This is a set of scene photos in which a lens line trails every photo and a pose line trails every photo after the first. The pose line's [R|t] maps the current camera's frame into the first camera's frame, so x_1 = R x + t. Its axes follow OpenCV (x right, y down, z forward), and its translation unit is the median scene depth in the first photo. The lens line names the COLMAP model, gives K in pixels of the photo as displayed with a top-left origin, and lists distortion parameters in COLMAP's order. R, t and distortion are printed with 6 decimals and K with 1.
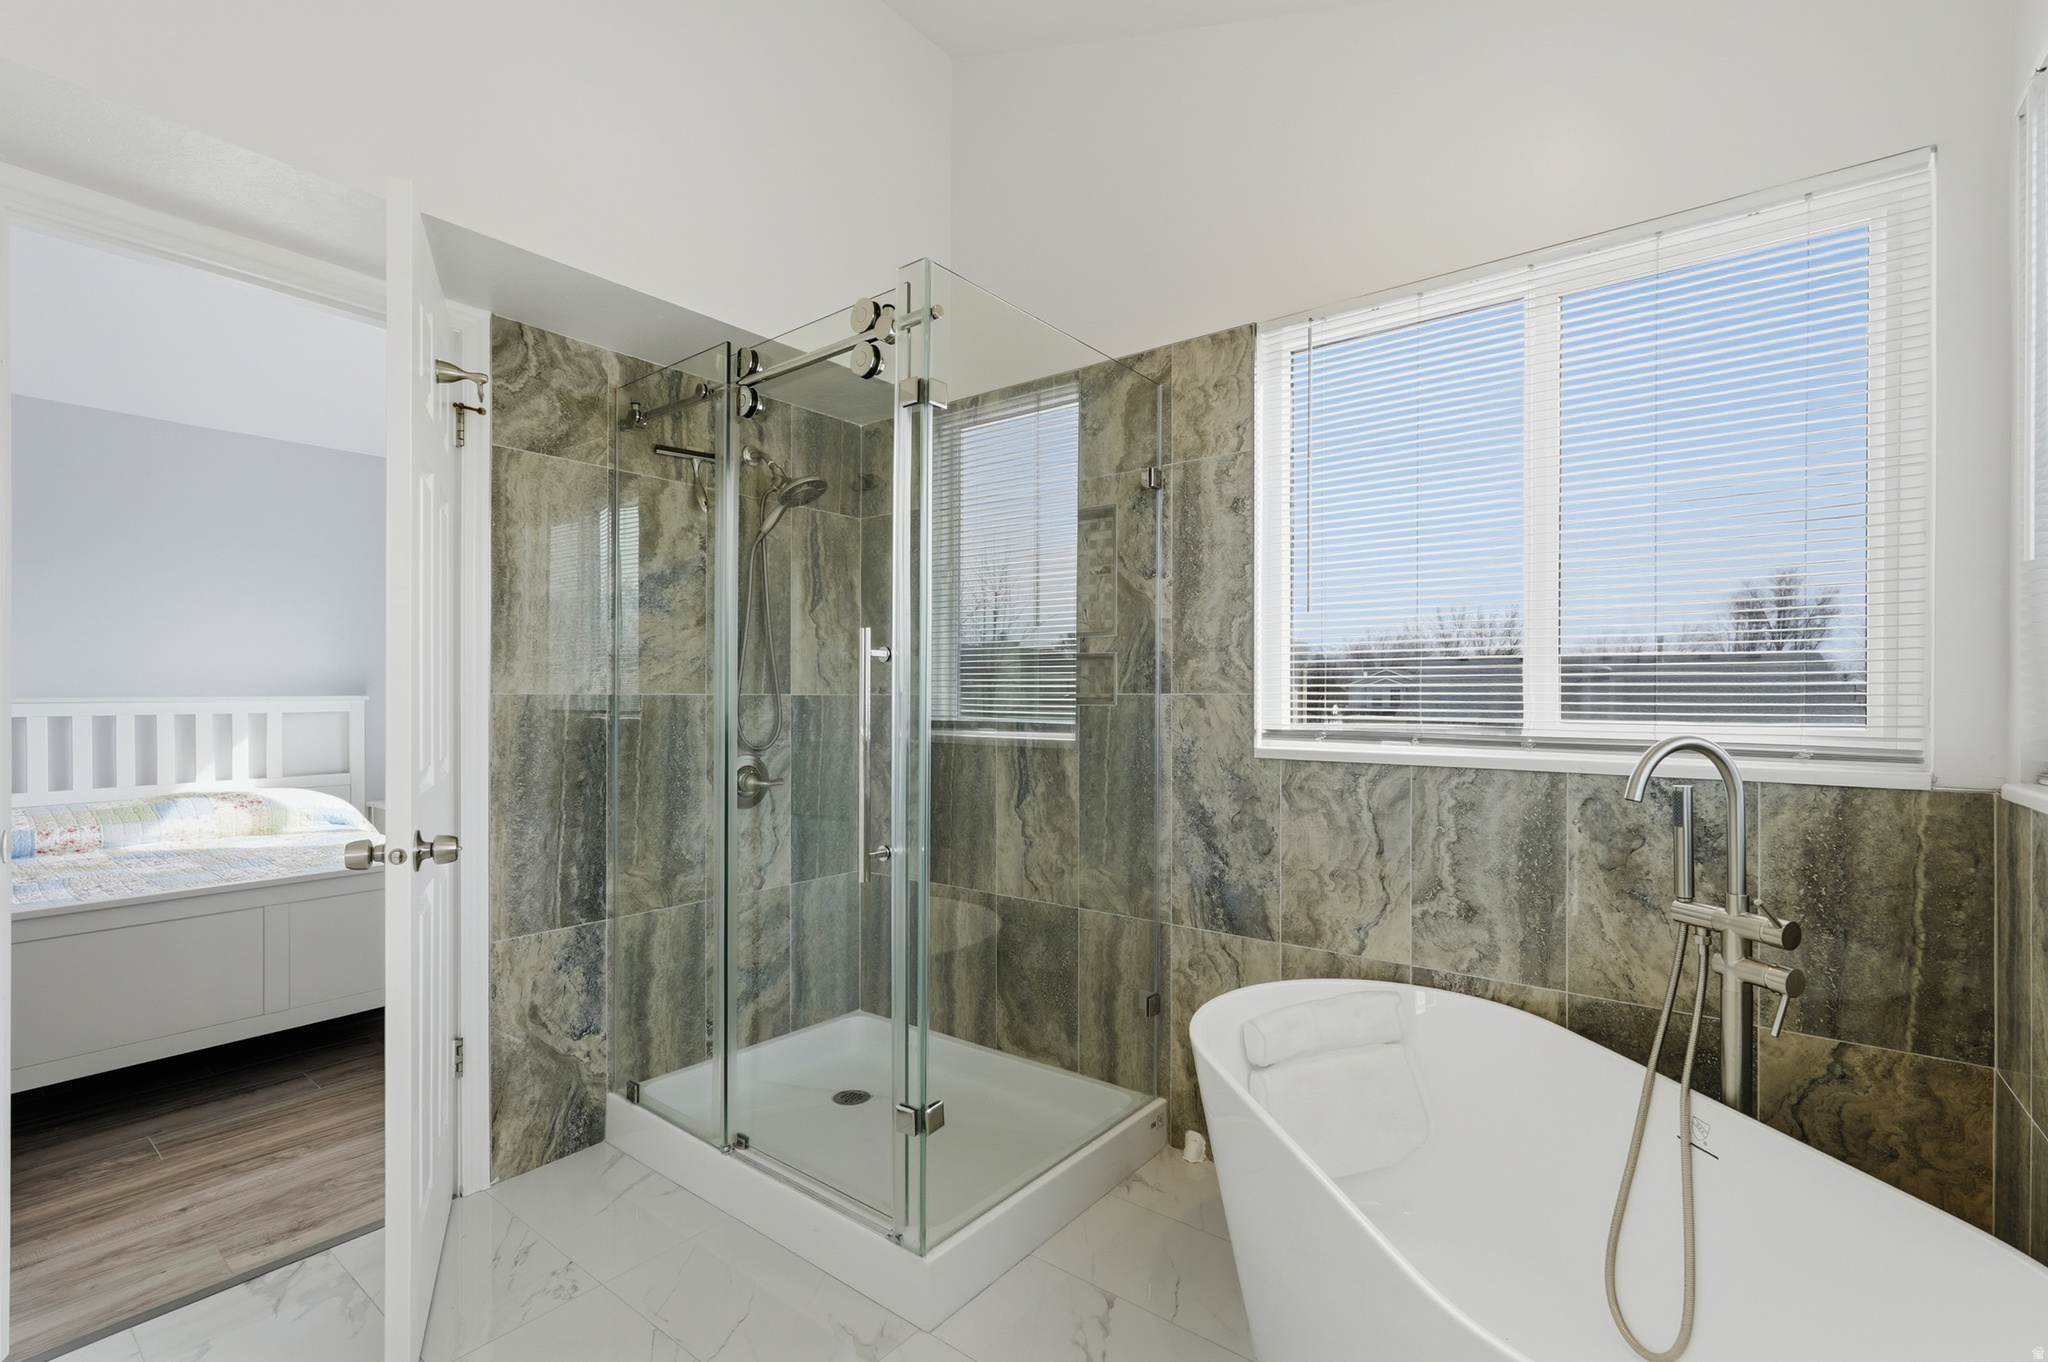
lens RADIAL K [[921.3, 0, 1018.6], [0, 921.3, 689.5], [0, 0, 1]] dist [-0.015154, 0.014675]
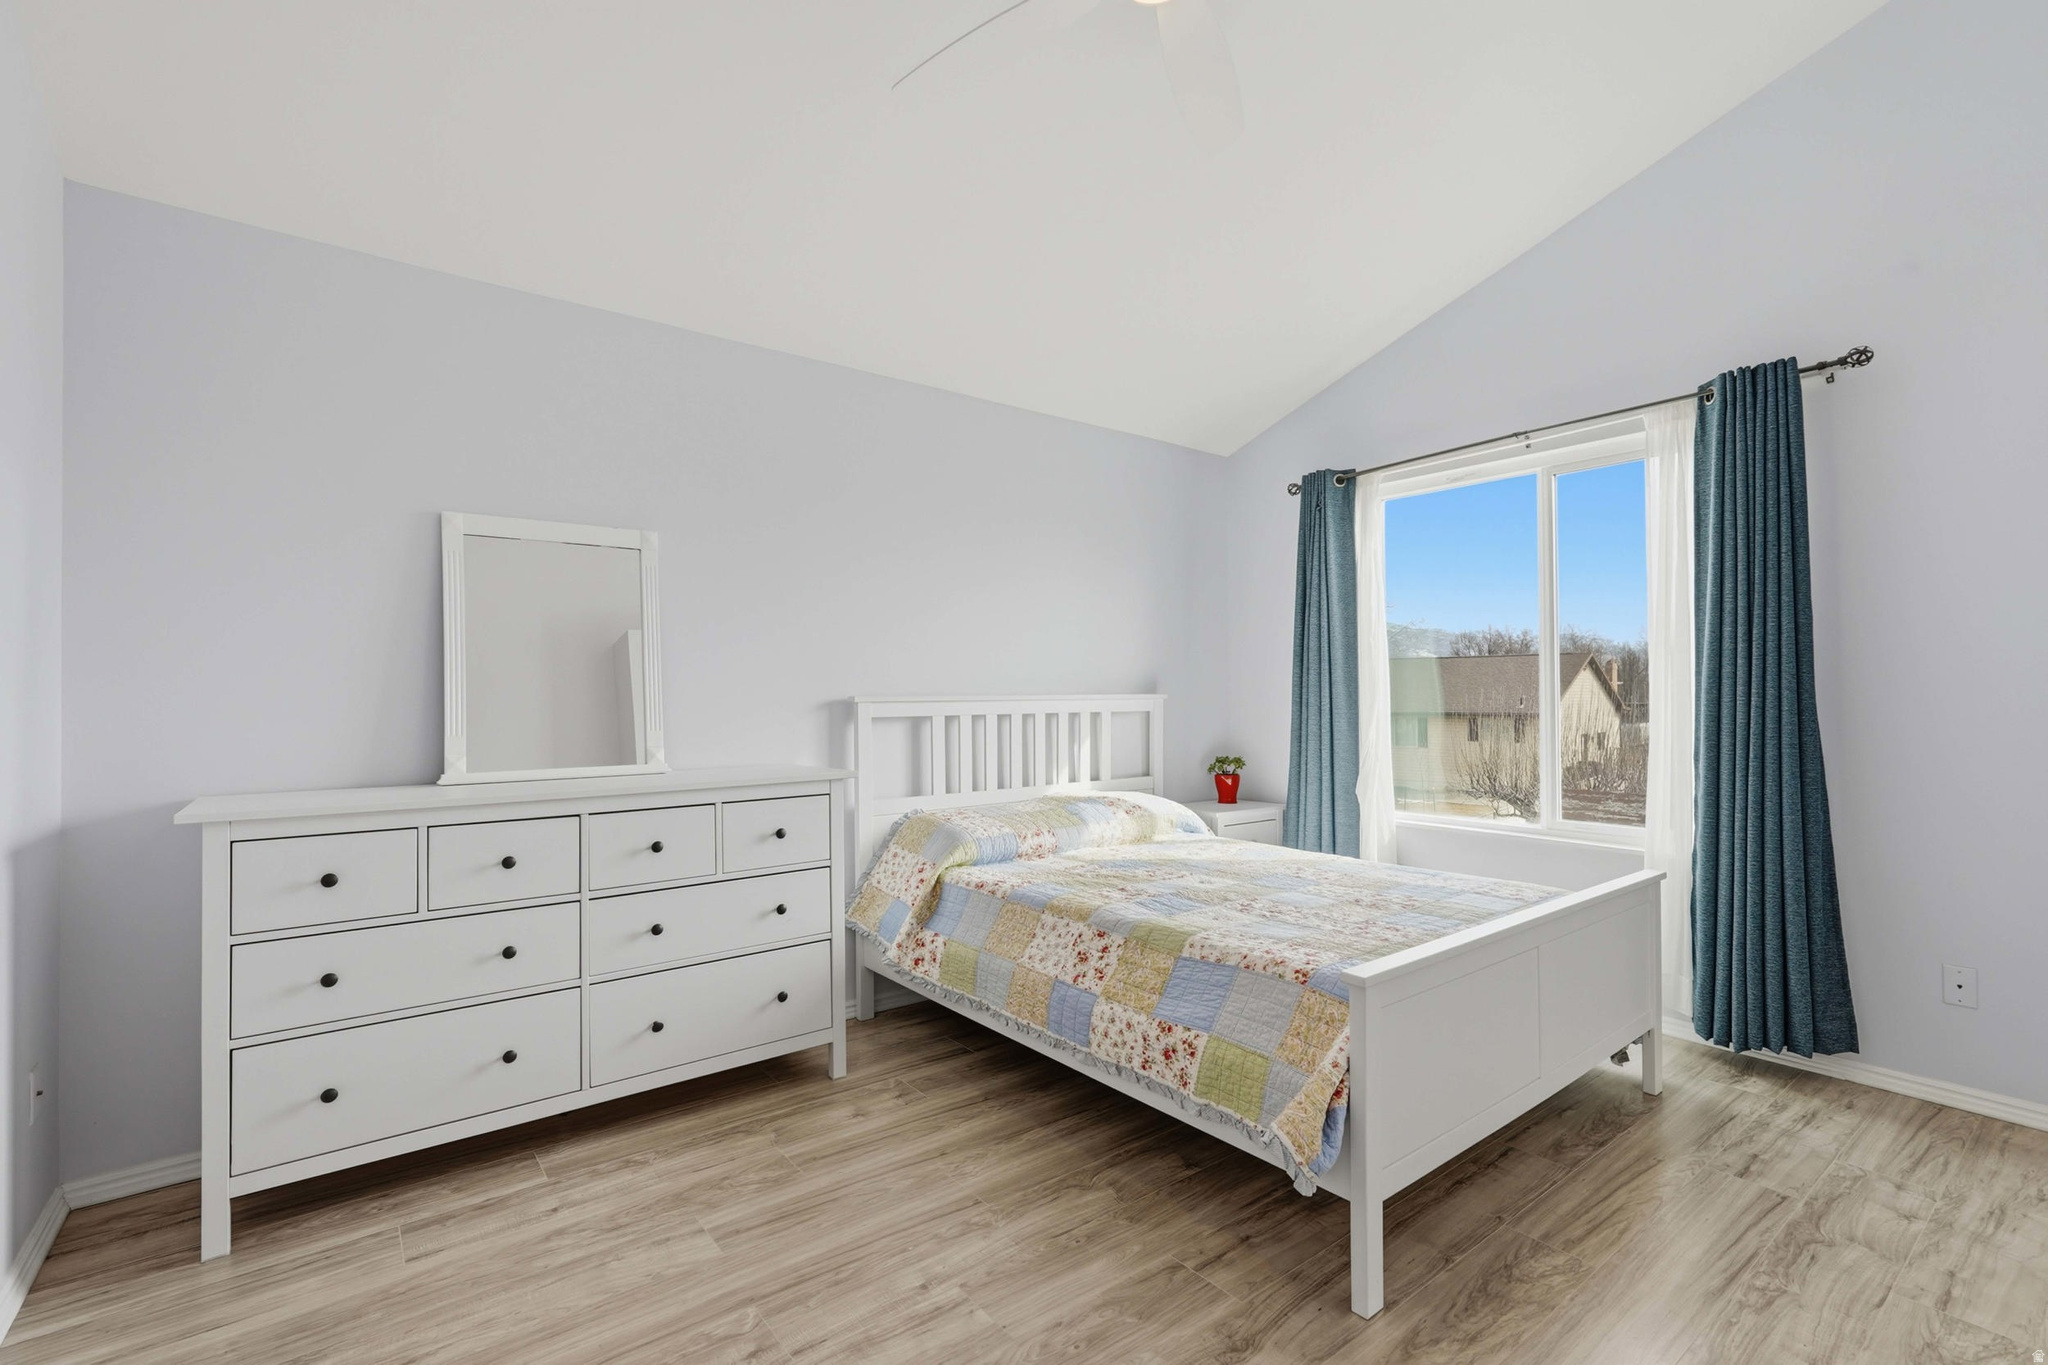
lens RADIAL K [[912.6, 0, 1036.3], [0, 912.6, 685.1], [0, 0, 1]] dist [-0.003184, -0.000228]
pose [[0.974237, -0.005425, -0.225460, -0.705471], [0.003249, 0.999945, -0.010021, 0.007538], [0.225502, 0.009031, 0.974201, 0.071485]]
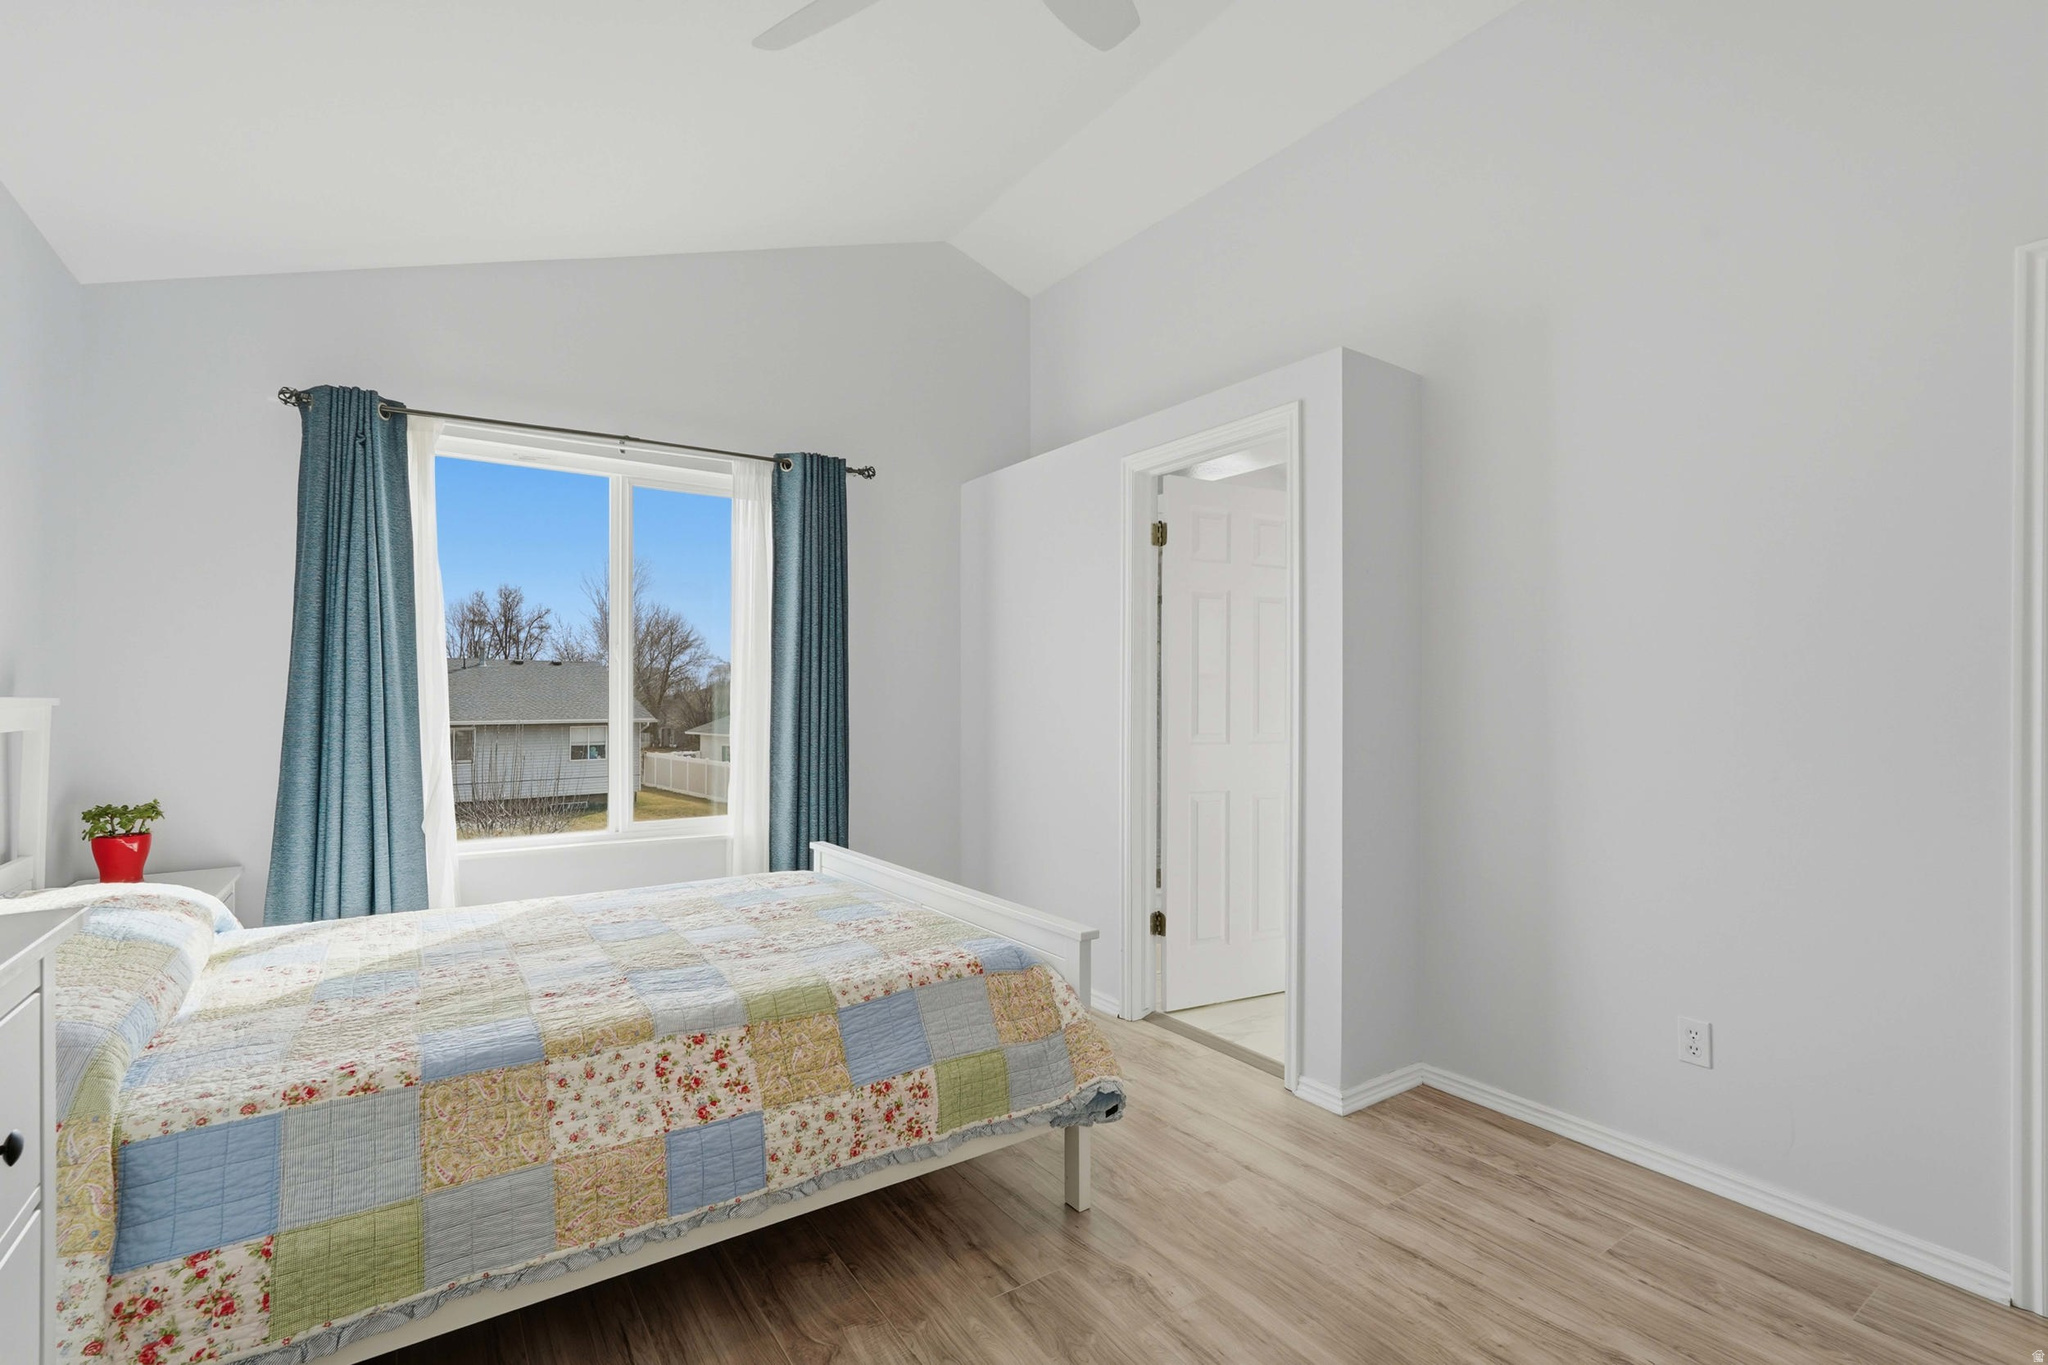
lens RADIAL K [[921.3, 0, 1018.6], [0, 921.3, 691.0], [0, 0, 1]] dist [-0.015154, 0.014675]
pose [[0.298462, 0.009705, 0.954372, -1.157998], [-0.002611, 0.999953, -0.009352, 0.007886], [-0.954418, 0.000300, 0.298473, 0.395733]]
